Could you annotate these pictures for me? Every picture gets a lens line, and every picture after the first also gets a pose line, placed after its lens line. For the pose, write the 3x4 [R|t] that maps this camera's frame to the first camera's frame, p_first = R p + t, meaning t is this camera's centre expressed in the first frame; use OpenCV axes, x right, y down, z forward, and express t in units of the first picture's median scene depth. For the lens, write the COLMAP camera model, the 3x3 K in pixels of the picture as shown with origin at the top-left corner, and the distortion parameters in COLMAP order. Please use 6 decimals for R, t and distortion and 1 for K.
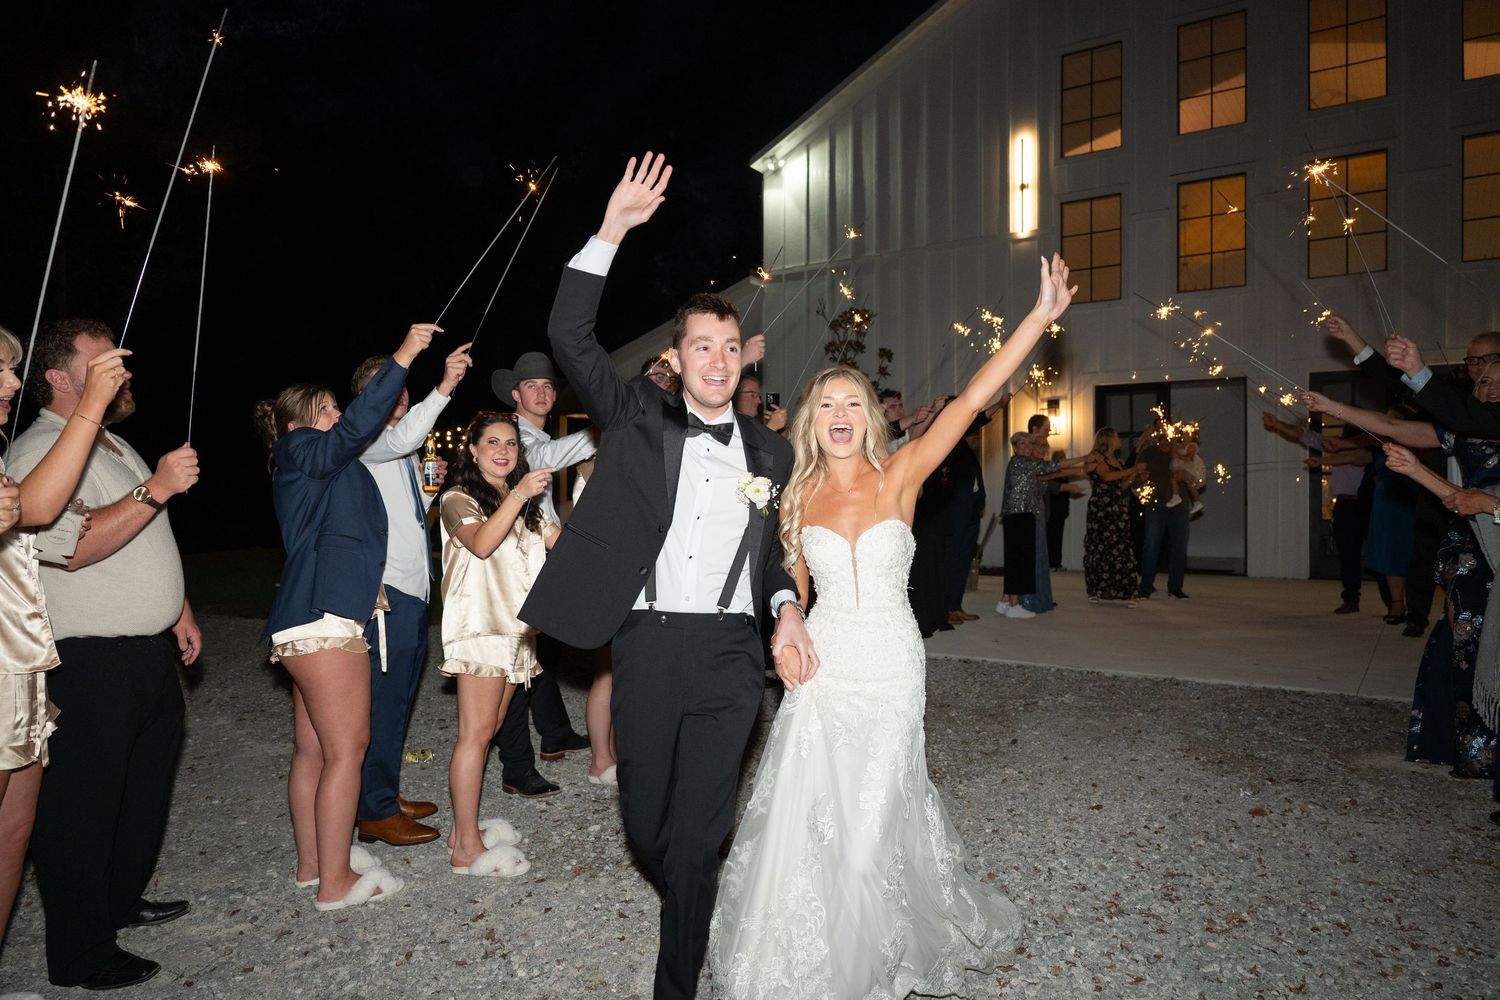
lens RADIAL K [[1012.5, 0, 739.9], [0, 1012.5, 495.5], [0, 0, 1]] dist [-0.000494, 0.001871]
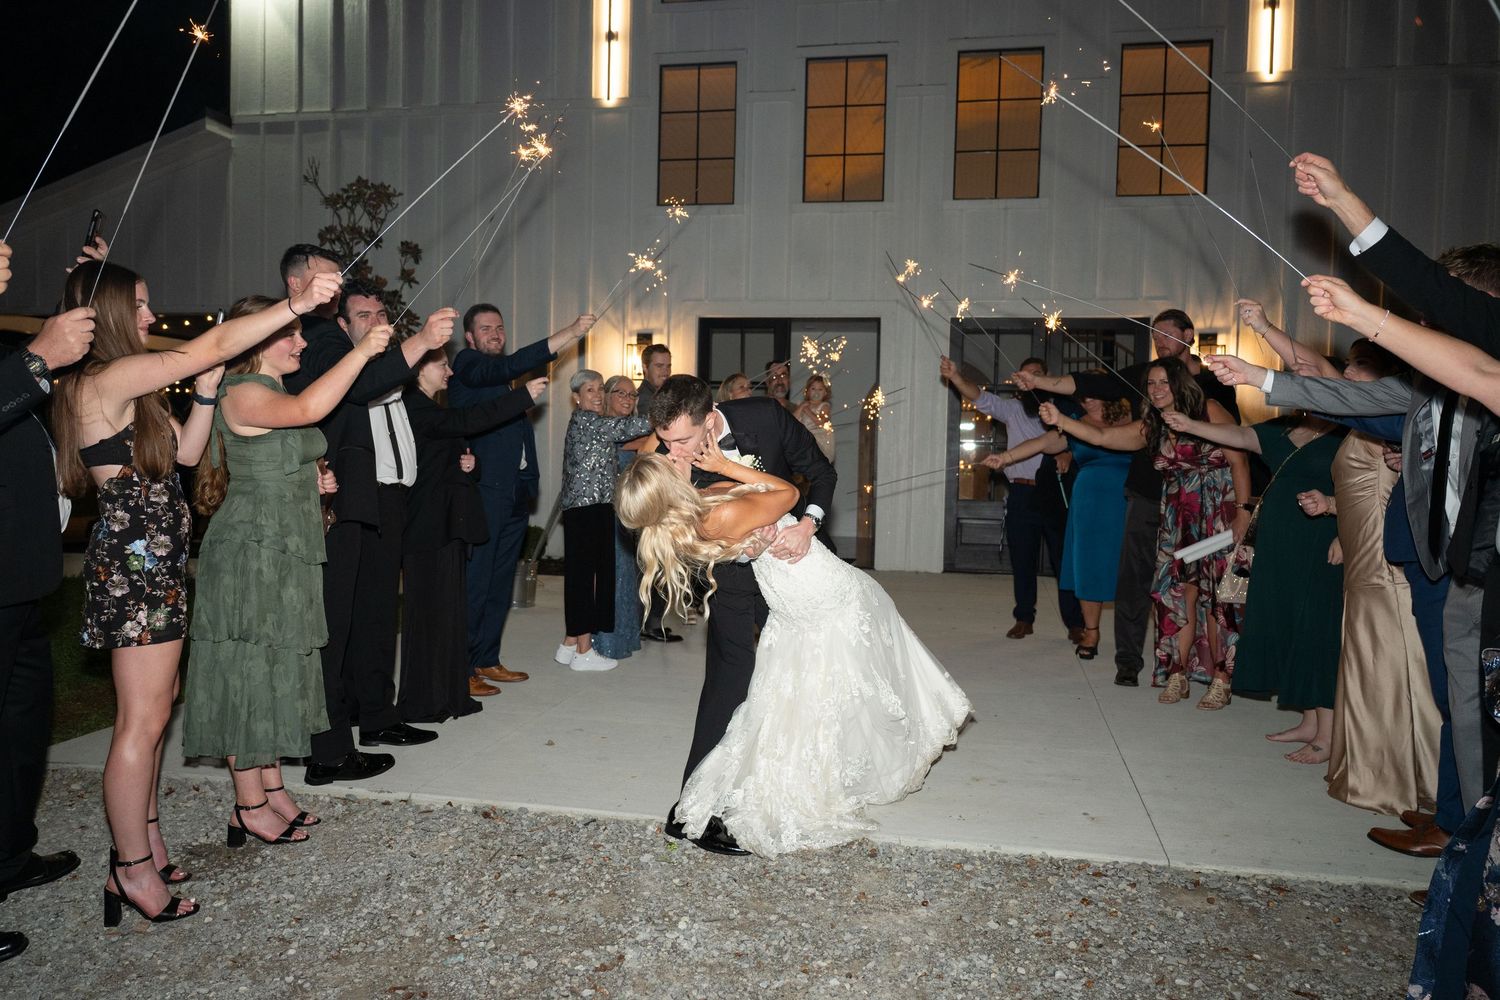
lens RADIAL K [[1176.5, 0, 745.5], [0, 1176.5, 501.5], [0, 0, 1]] dist [-0.010830, -0.000871]
pose [[0.923593, 0.005523, 0.383335, 0.049872], [-0.023126, 0.998878, 0.041328, -0.009235], [-0.382677, -0.047035, 0.922684, 0.177070]]
